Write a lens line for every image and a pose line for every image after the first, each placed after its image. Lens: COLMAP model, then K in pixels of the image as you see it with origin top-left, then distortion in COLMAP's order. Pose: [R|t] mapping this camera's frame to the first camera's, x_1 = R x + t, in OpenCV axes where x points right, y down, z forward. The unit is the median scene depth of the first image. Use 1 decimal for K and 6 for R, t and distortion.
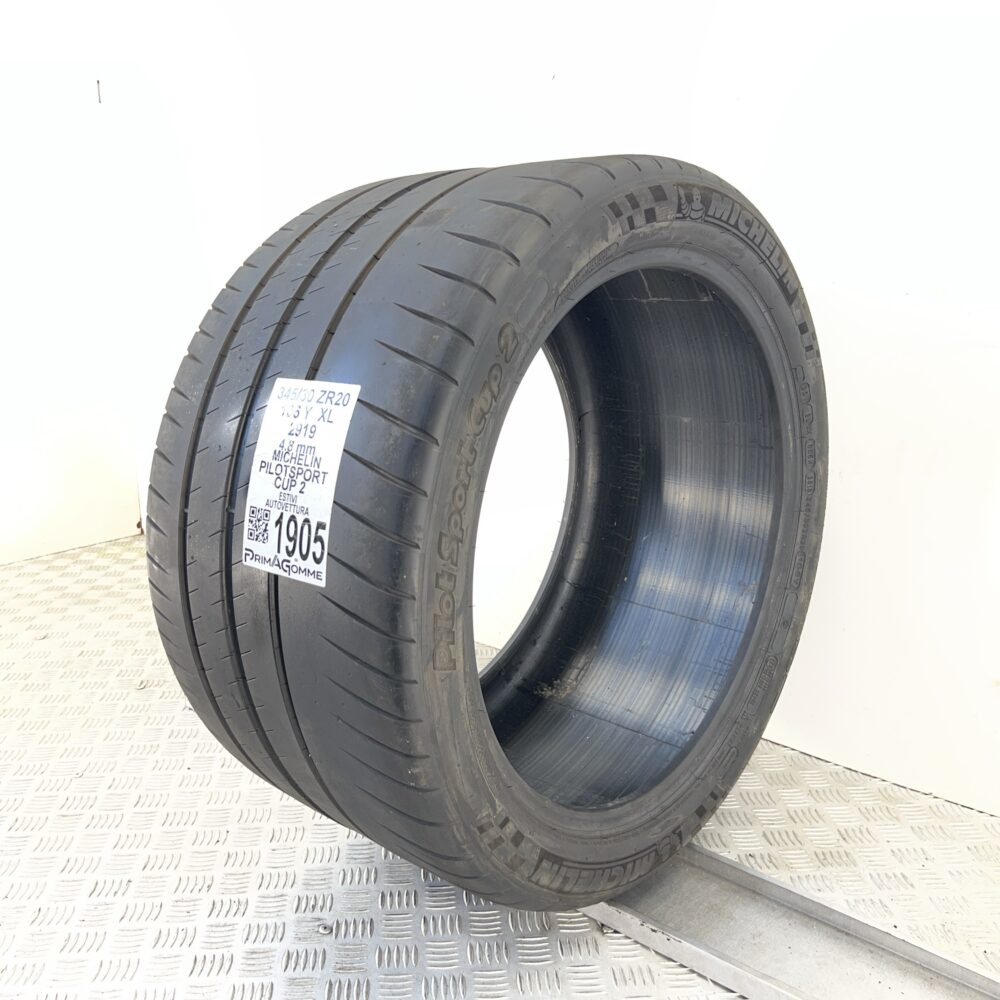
lens RADIAL K [[1039.4, 0, 503.2], [0, 1039.4, 514.5], [0, 0, 1]] dist [0.180632, -0.707629]
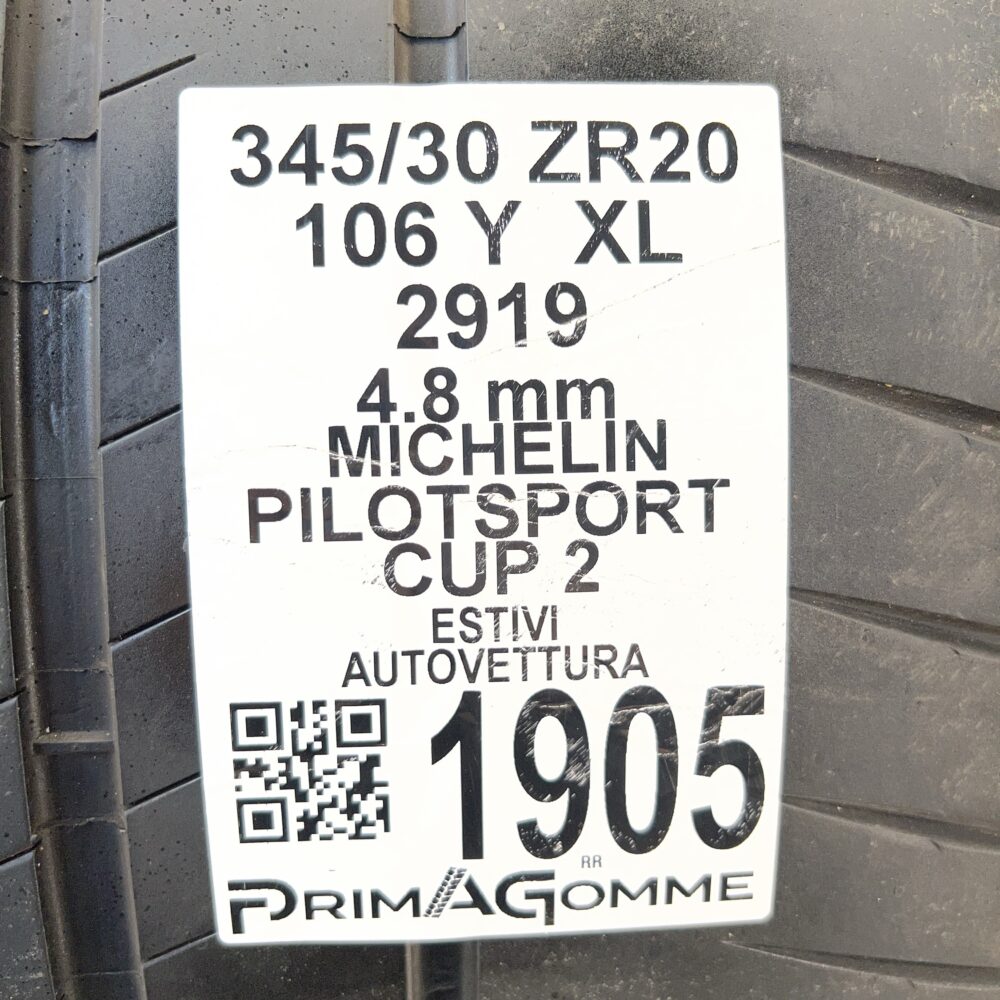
lens RADIAL K [[1039.4, 0, 503.2], [0, 1039.4, 514.5], [0, 0, 1]] dist [0.180632, -0.707629]
pose [[0.705061, -0.261573, 0.659142, -0.348566], [0.149256, 0.963403, 0.222661, -0.089389], [-0.693262, -0.058609, 0.718299, 0.841518]]
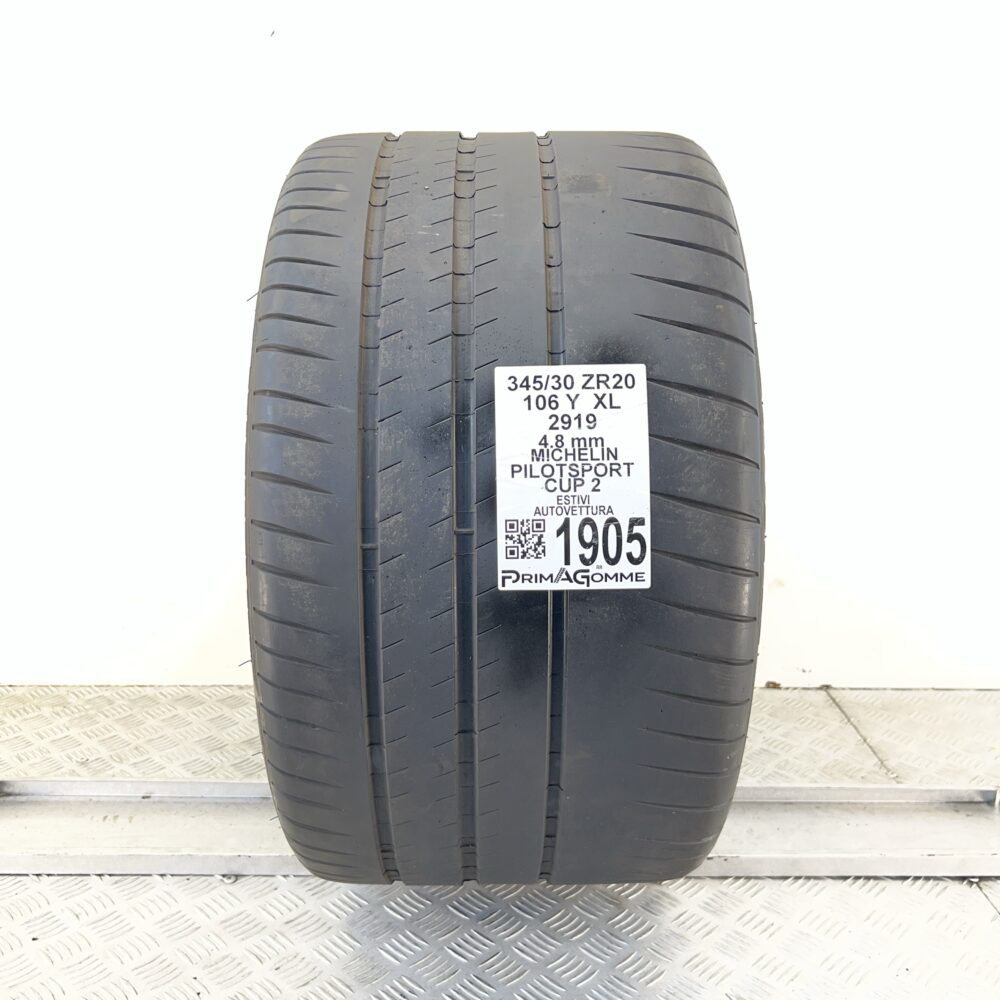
lens RADIAL K [[1039.4, 0, 503.2], [0, 1039.4, 514.5], [0, 0, 1]] dist [0.180632, -0.707629]
pose [[0.738383, -0.161213, 0.654829, -0.824959], [0.153899, 0.985666, 0.069126, -0.073554], [-0.656586, 0.049736, 0.752609, 0.385115]]
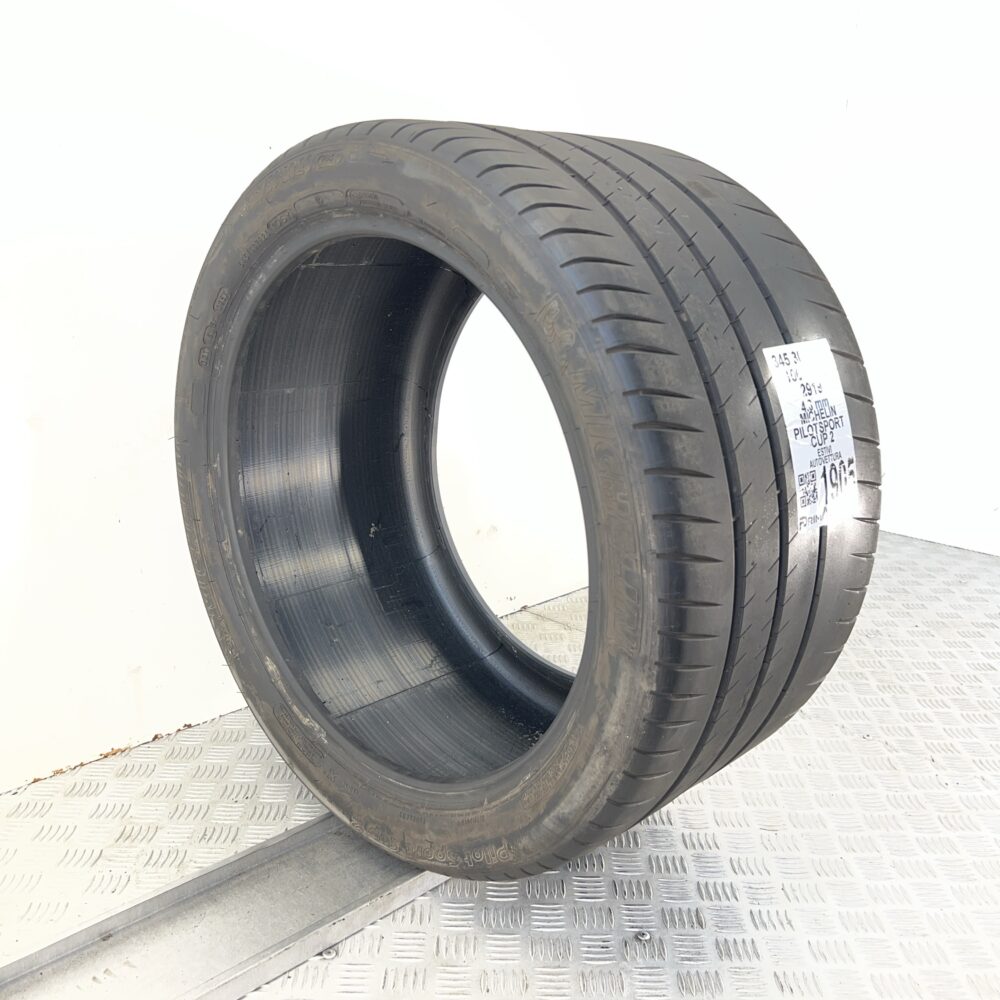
lens RADIAL K [[1039.4, 0, 503.2], [0, 1039.4, 514.5], [0, 0, 1]] dist [0.180632, -0.707629]
pose [[0.047080, -0.261475, 0.964061, -1.292850], [0.219093, 0.944333, 0.245425, -0.295099], [-0.974567, 0.199665, 0.101747, 1.231958]]
